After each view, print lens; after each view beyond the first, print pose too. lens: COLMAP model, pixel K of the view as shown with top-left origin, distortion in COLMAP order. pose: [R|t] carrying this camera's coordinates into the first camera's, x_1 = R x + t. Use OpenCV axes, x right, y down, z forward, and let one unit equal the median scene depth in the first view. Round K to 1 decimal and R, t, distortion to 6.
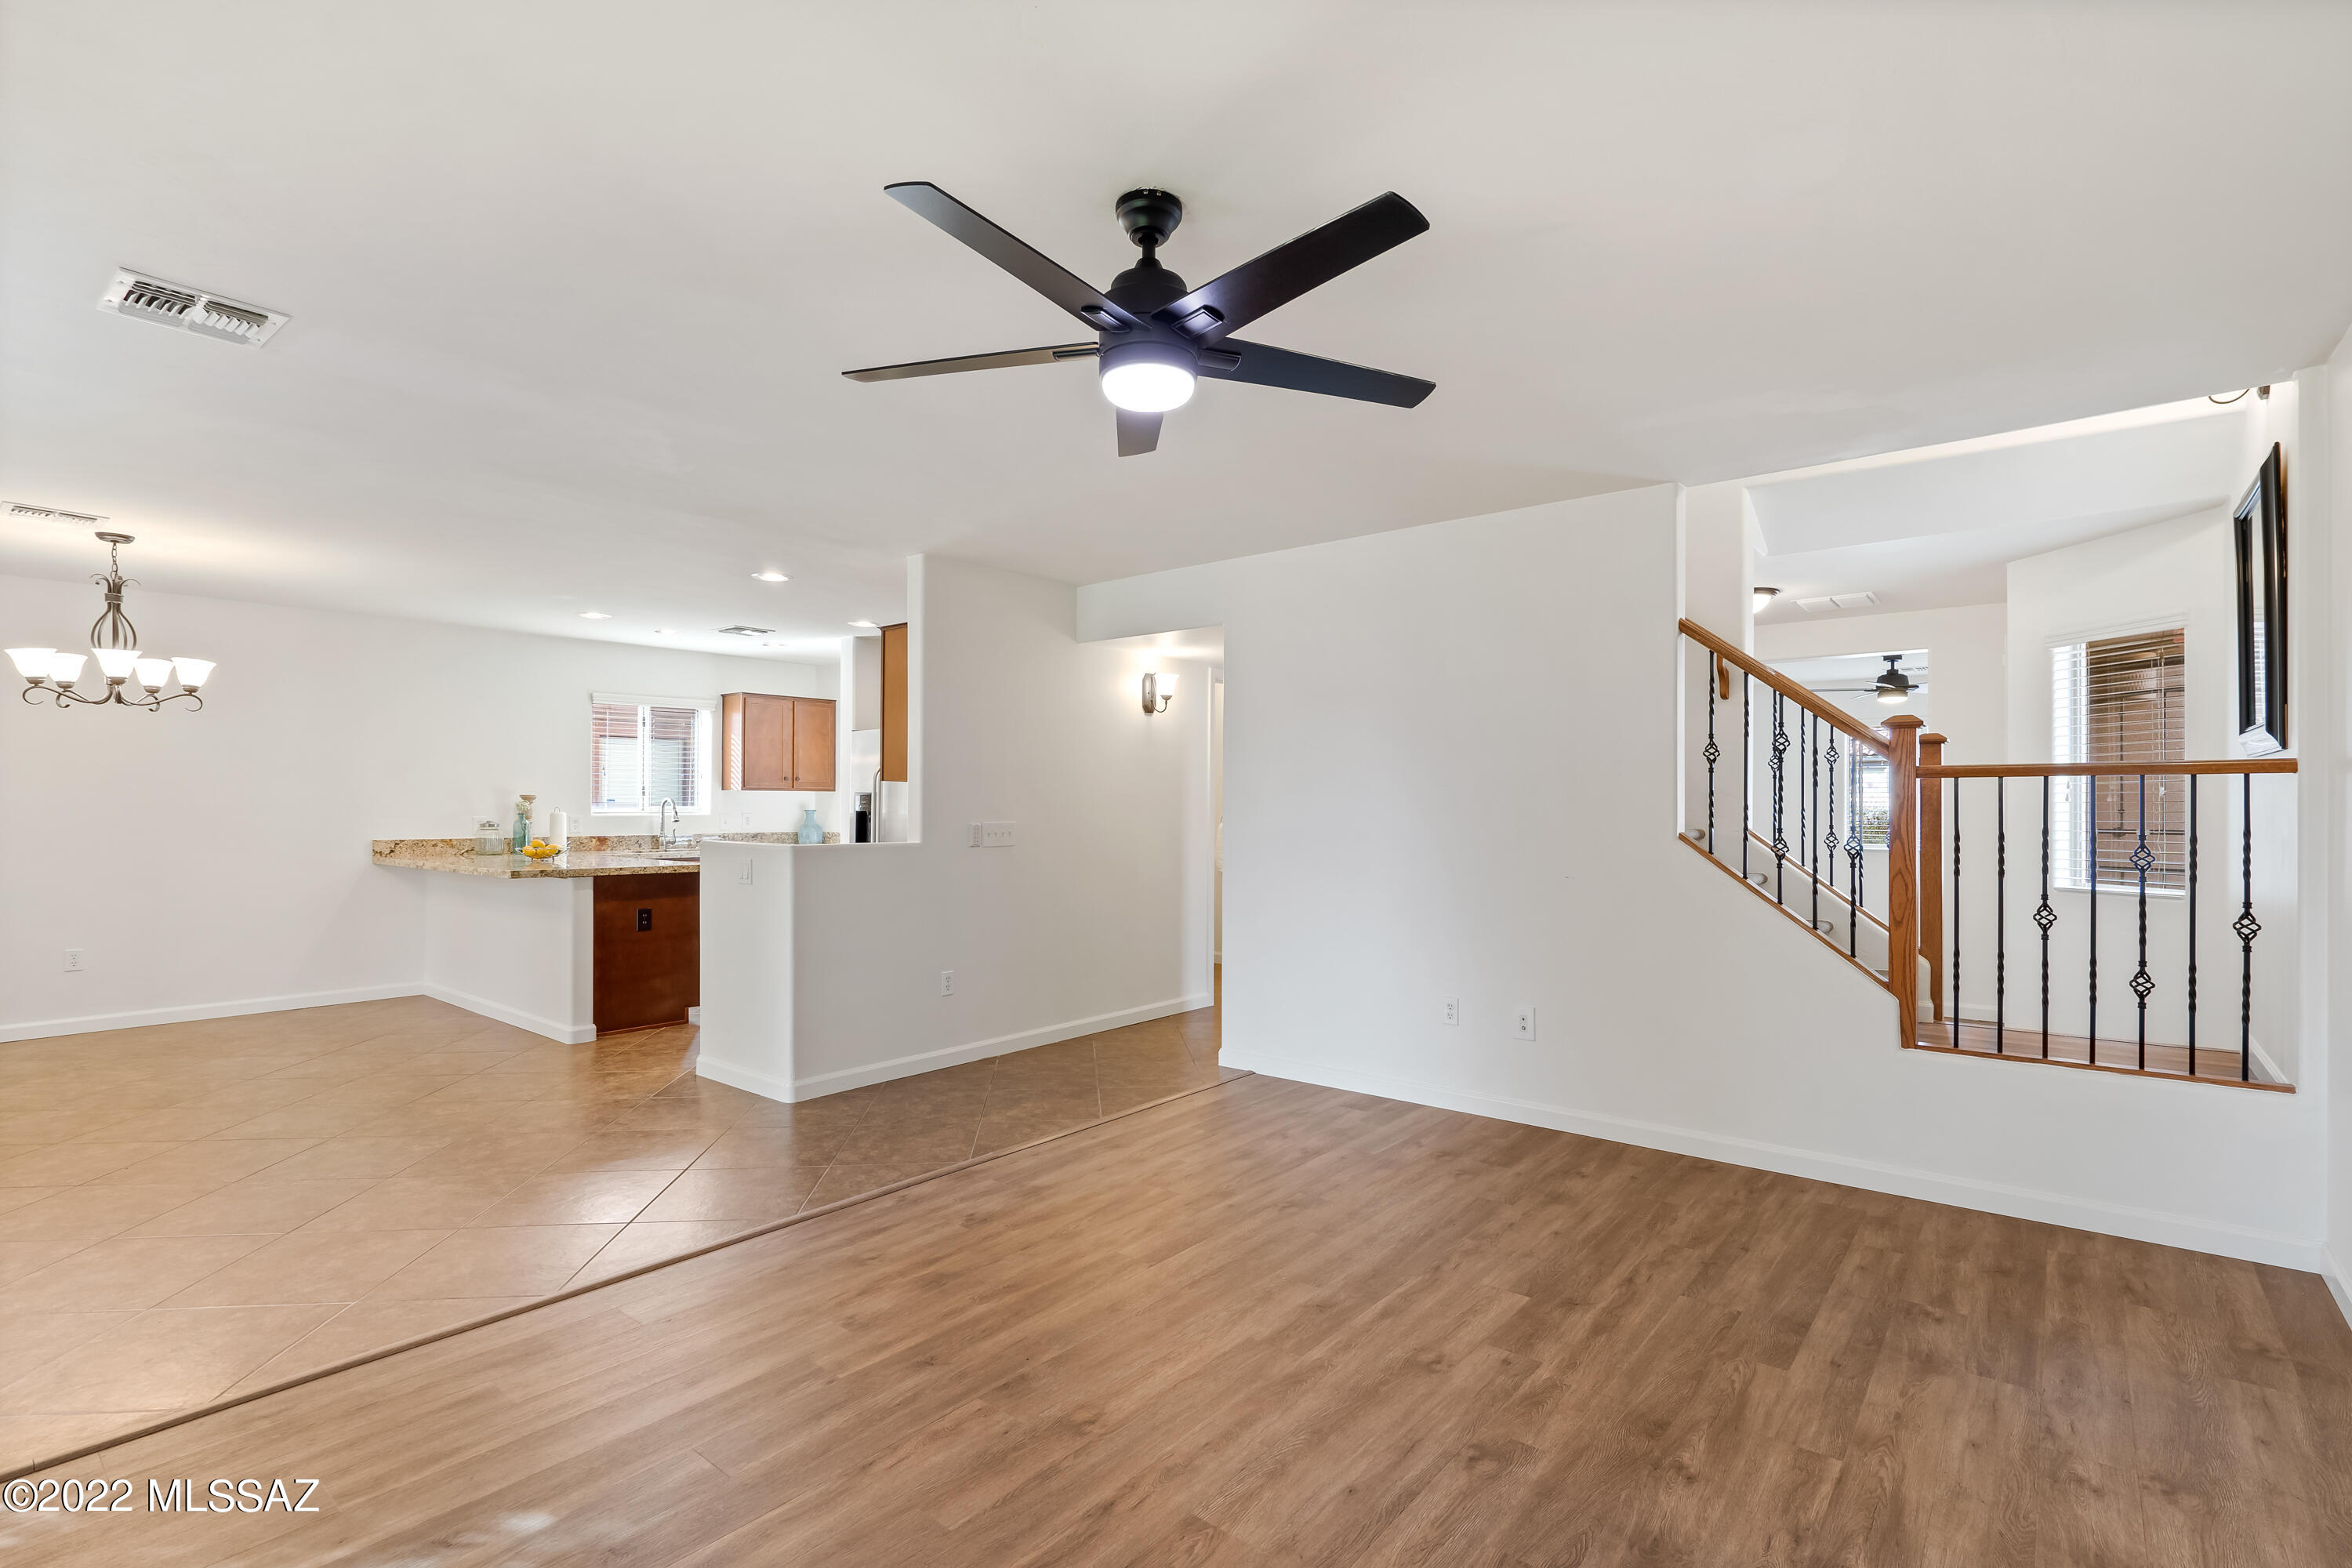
lens RADIAL K [[1066.9, 0, 1162.8], [0, 1066.9, 774.8], [0, 0, 1]] dist [-0.001905, -0.000280]
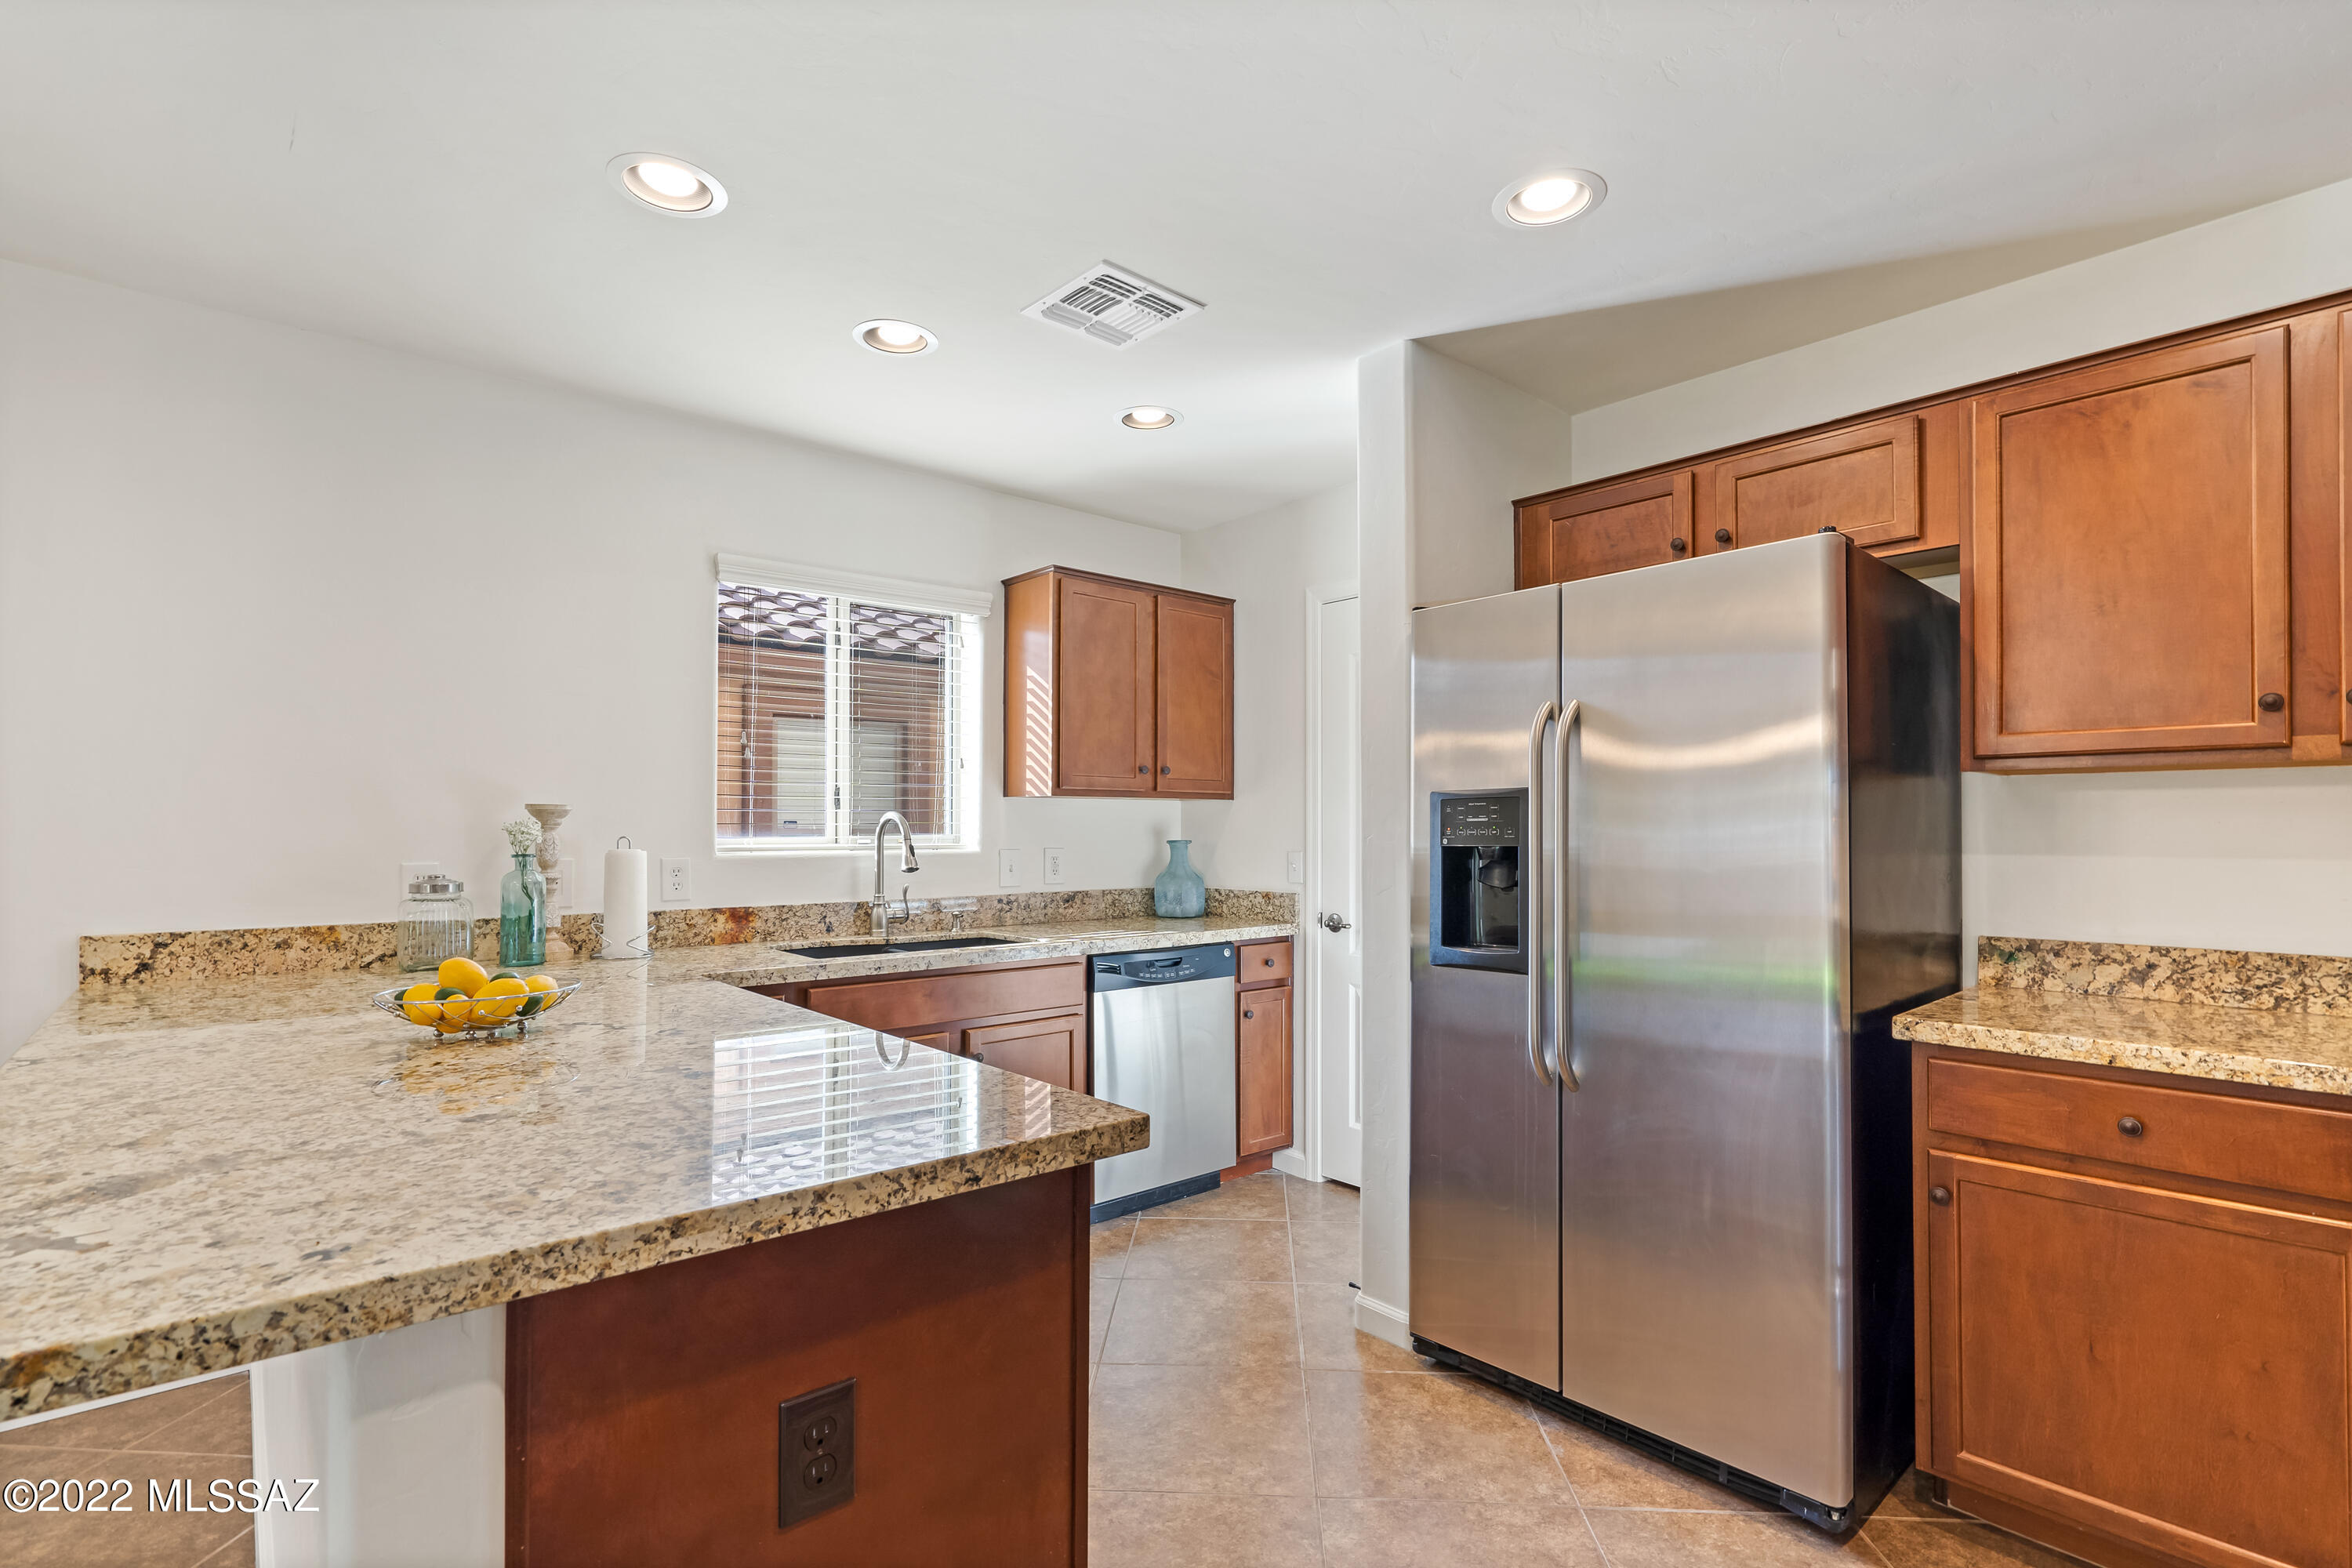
lens RADIAL K [[1090.4, 0, 1177.5], [0, 1090.4, 816.9], [0, 0, 1]] dist [-0.002321, 0.000440]
pose [[0.986849, -0.001131, -0.161640, -0.469513], [0.004280, 0.999808, 0.019133, 0.025095], [0.161588, -0.019573, 0.986664, 0.985637]]
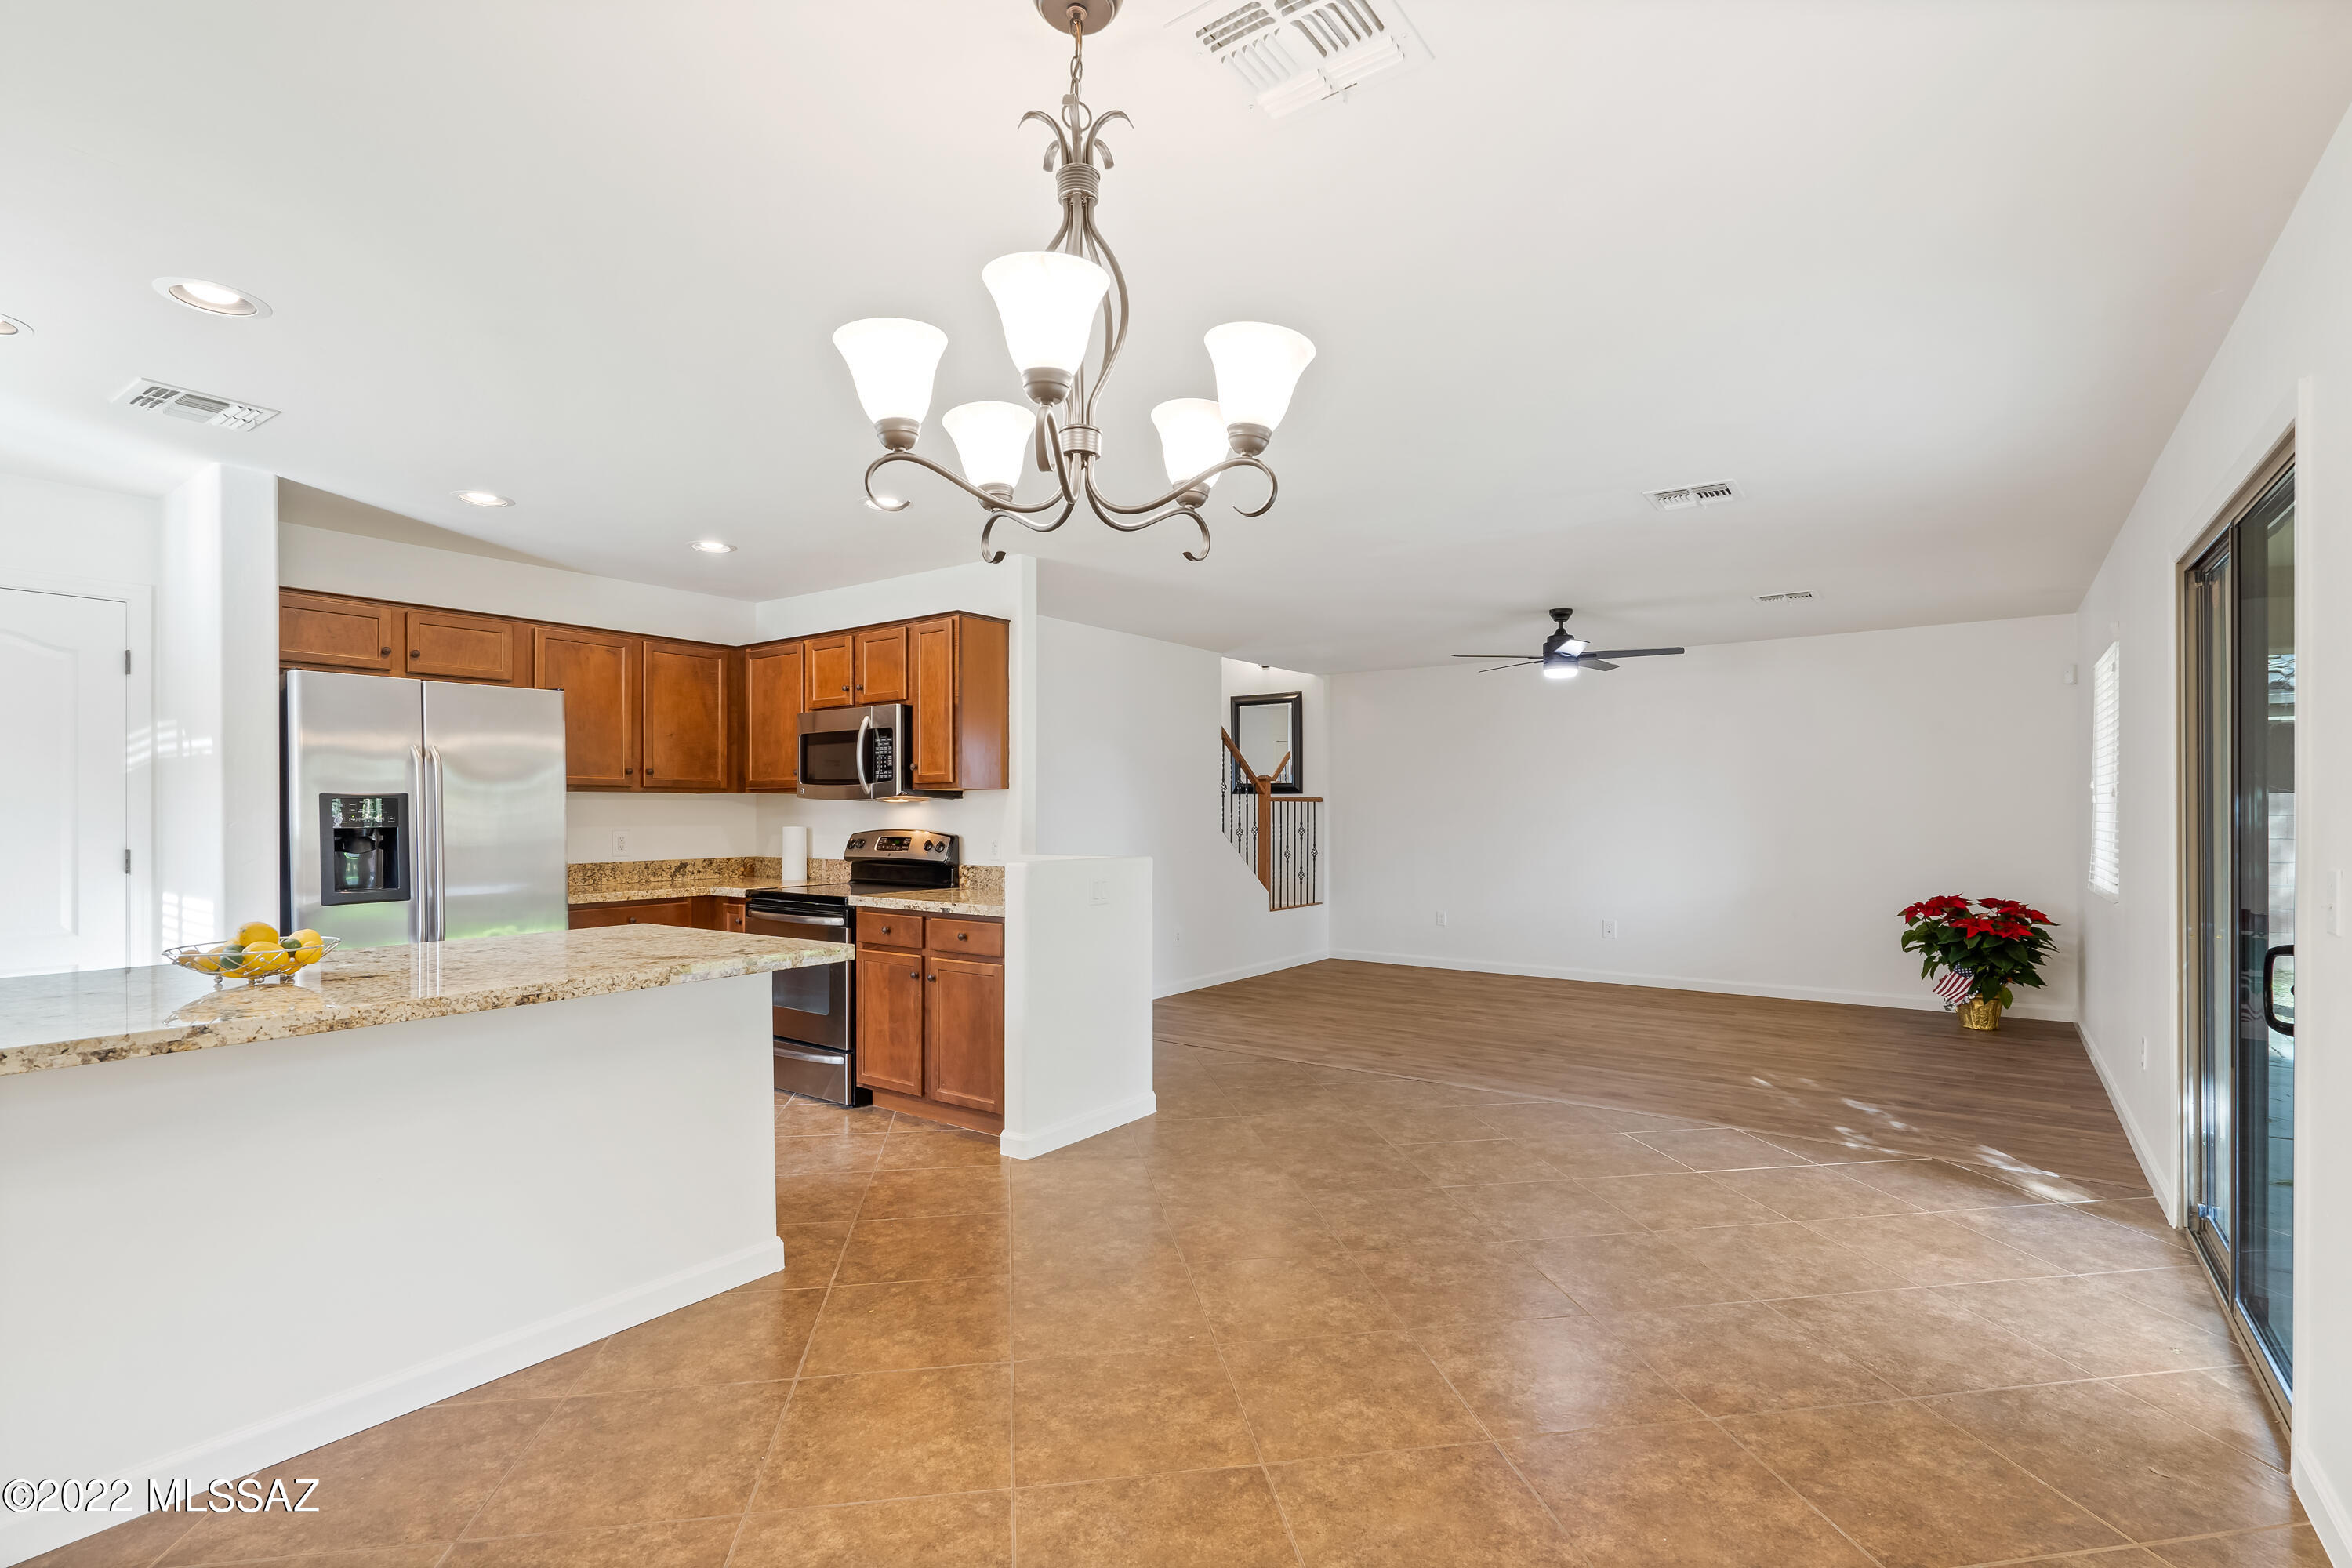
lens RADIAL K [[1090.4, 0, 1177.5], [0, 1090.4, 816.9], [0, 0, 1]] dist [-0.002321, 0.000440]
pose [[-0.068872, -0.005637, 0.997610, -1.241336], [-0.029646, 0.999554, 0.003601, 0.020418], [-0.997185, -0.029327, -0.069008, 0.950313]]
